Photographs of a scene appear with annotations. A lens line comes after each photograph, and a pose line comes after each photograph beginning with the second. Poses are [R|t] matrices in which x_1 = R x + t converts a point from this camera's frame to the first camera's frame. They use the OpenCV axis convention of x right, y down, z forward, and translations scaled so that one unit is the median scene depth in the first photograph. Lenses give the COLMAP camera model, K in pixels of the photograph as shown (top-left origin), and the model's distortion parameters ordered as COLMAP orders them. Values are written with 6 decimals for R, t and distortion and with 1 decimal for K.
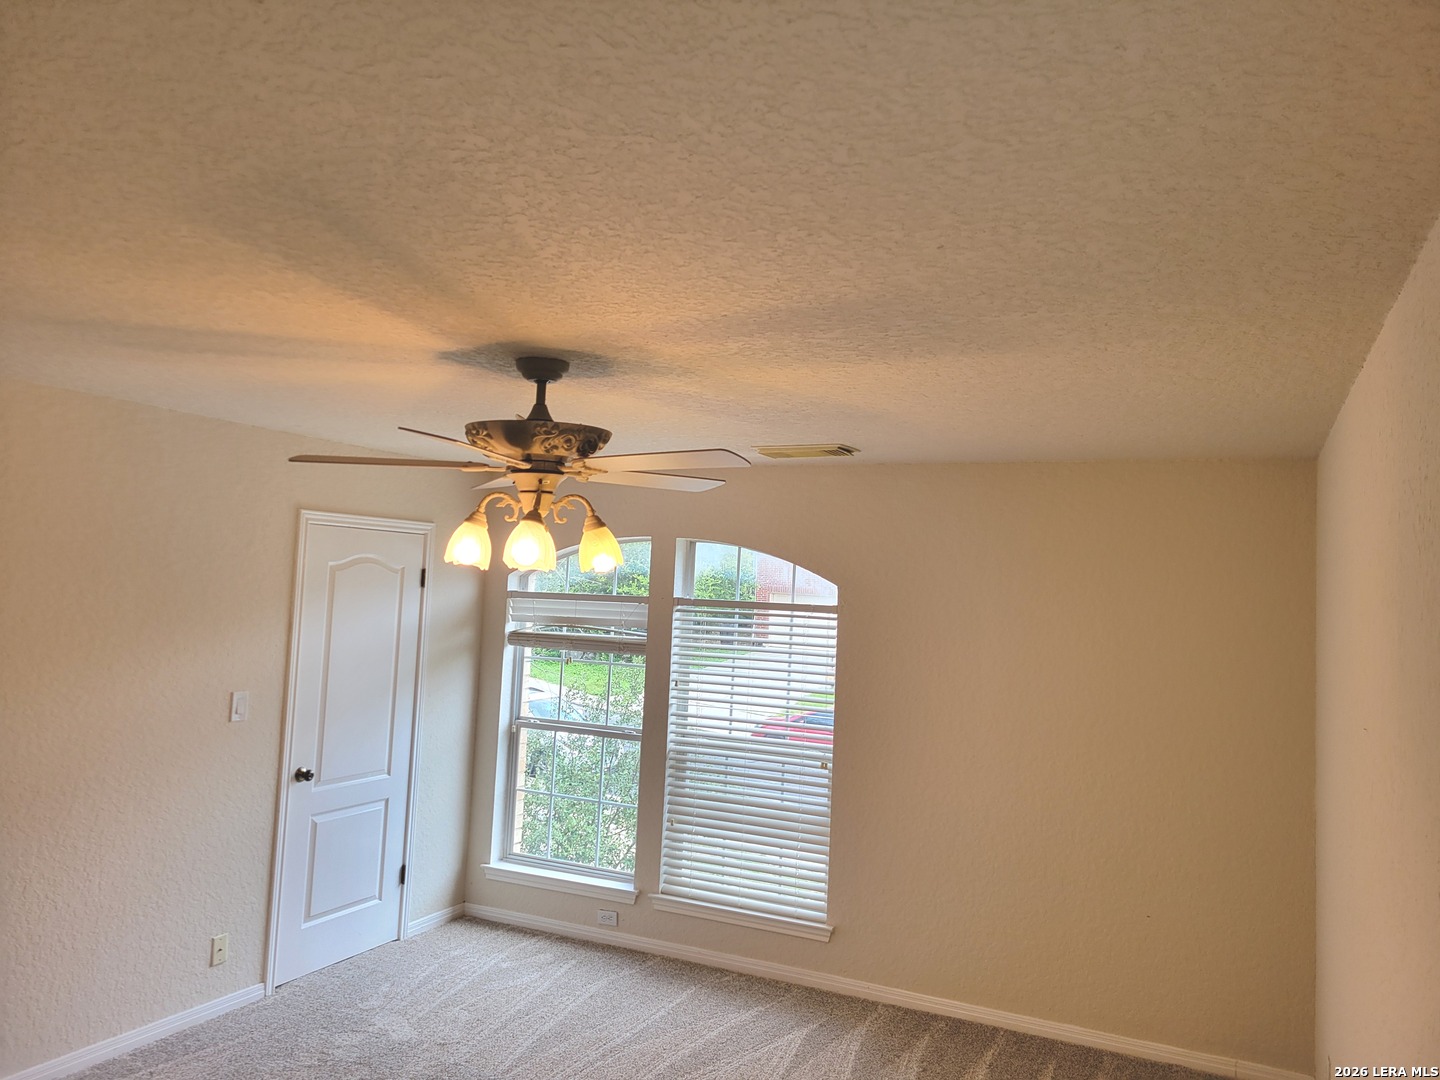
lens RADIAL K [[1092.5, 0, 723.8], [0, 1092.5, 532.4], [0, 0, 1]] dist [0.050097, -0.038853]
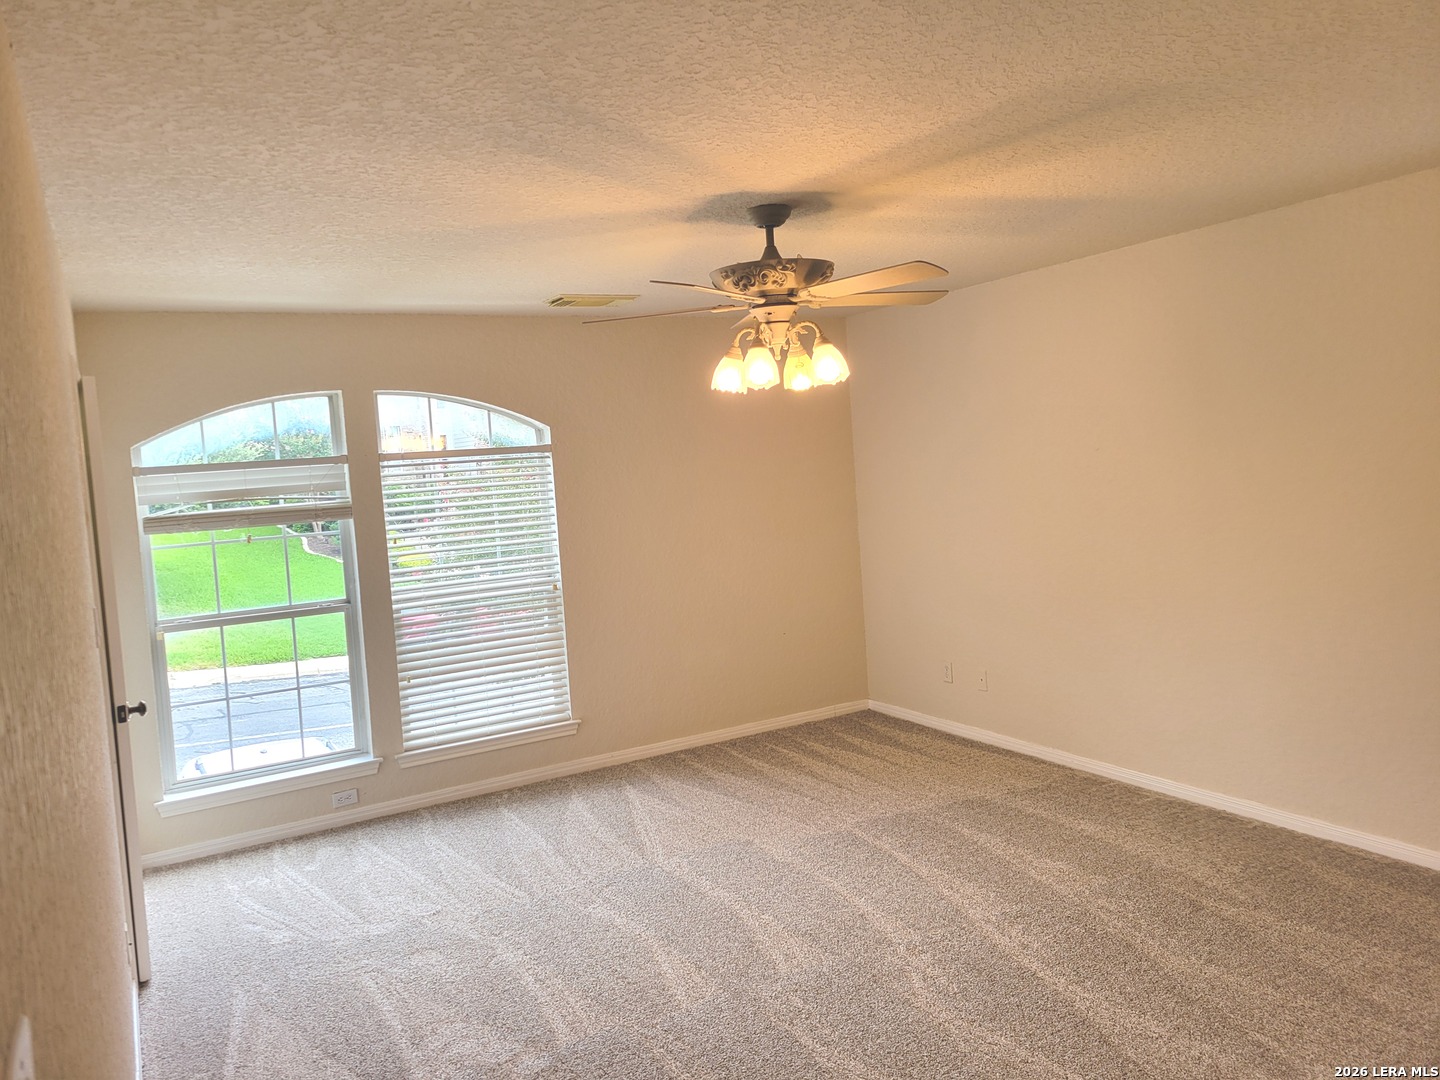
lens RADIAL K [[1092.5, 0, 731.6], [0, 1092.5, 550.7], [0, 0, 1]] dist [0.050097, -0.038853]
pose [[0.553339, -0.150654, 0.819219, -0.721750], [0.046865, 0.987581, 0.149960, 0.015450], [-0.831636, -0.044586, 0.553528, 0.226905]]
